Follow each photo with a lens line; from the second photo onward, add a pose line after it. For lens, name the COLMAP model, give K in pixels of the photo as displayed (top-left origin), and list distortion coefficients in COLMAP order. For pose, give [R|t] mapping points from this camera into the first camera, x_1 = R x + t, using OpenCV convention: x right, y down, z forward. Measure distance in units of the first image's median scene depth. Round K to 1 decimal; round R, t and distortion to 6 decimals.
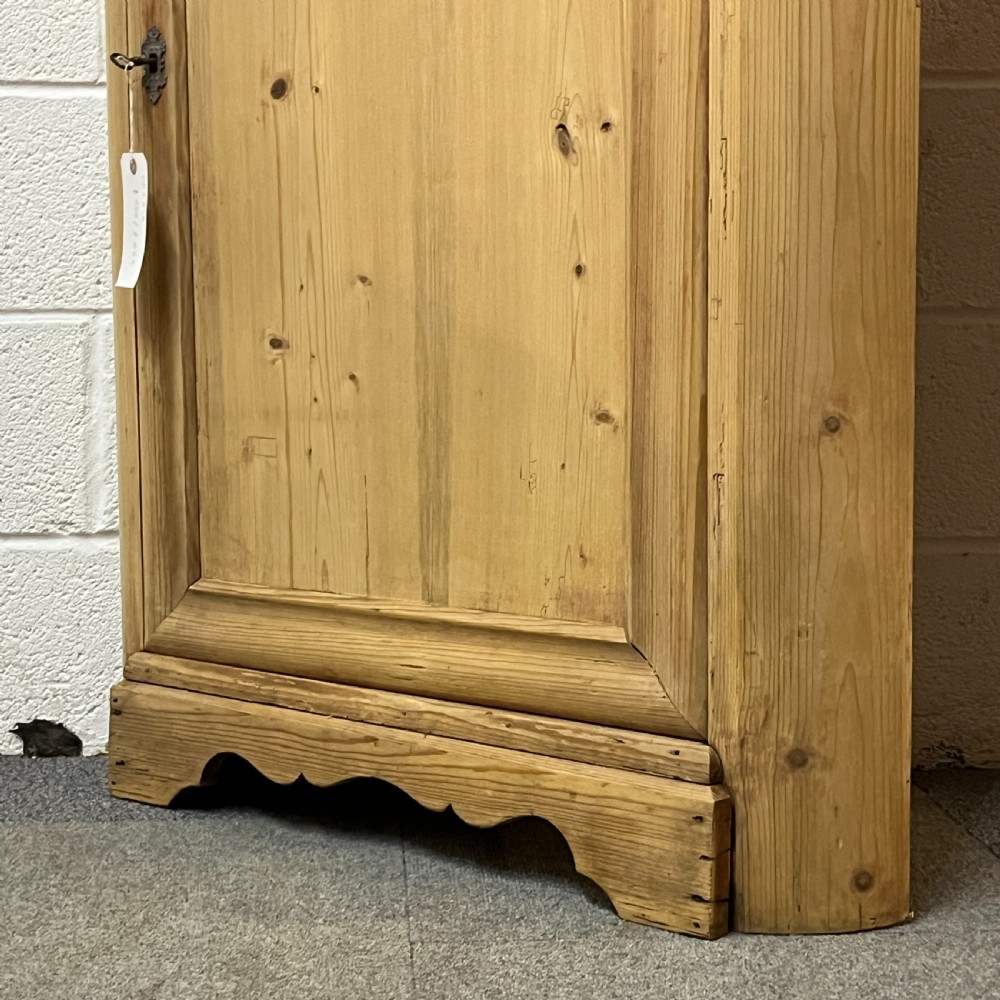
lens RADIAL K [[2085.4, 0, 503.3], [0, 2085.4, 504.2], [0, 0, 1]] dist [0.184497, -0.811064]
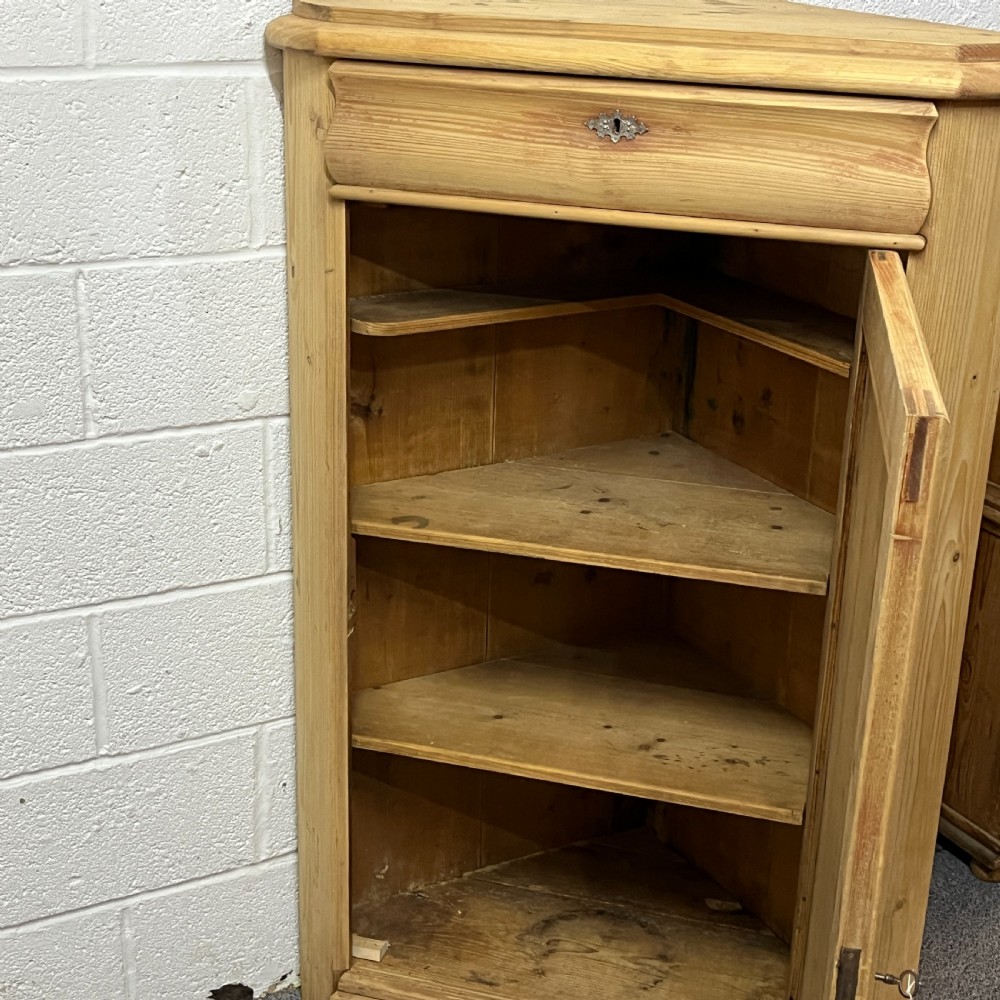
lens RADIAL K [[1700.6, 0, 494.5], [0, 1700.6, 514.3], [0, 0, 1]] dist [0.160275, -0.625100]
pose [[0.912235, -0.124281, 0.390360, -0.575321], [0.008439, 0.958371, 0.285401, -0.656281], [-0.409580, -0.257059, 0.875309, -0.019424]]
